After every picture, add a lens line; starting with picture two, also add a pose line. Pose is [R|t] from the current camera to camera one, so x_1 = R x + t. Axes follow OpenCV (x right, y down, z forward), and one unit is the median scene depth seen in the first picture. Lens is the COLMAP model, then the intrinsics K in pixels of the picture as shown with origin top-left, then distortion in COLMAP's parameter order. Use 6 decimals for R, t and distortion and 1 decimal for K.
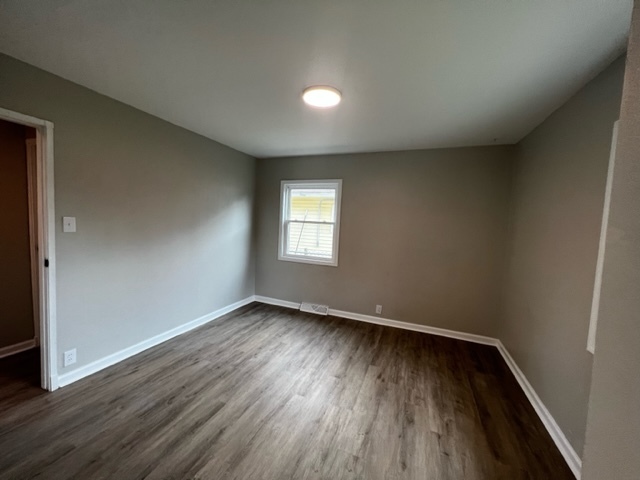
lens RADIAL K [[255.3, 0, 325.1], [0, 255.3, 237.1], [0, 0, 1]] dist [0.002790, 0.000261]
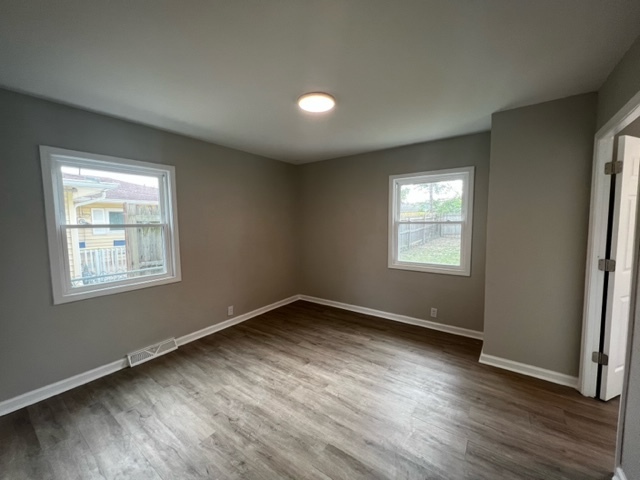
lens RADIAL K [[255.3, 0, 316.4], [0, 255.3, 239.2], [0, 0, 1]] dist [0.002790, 0.000261]
pose [[0.252865, -0.113066, 0.960872, -0.753791], [0.082746, 0.992036, 0.094957, -0.061245], [-0.963957, 0.055497, 0.260207, 0.527100]]
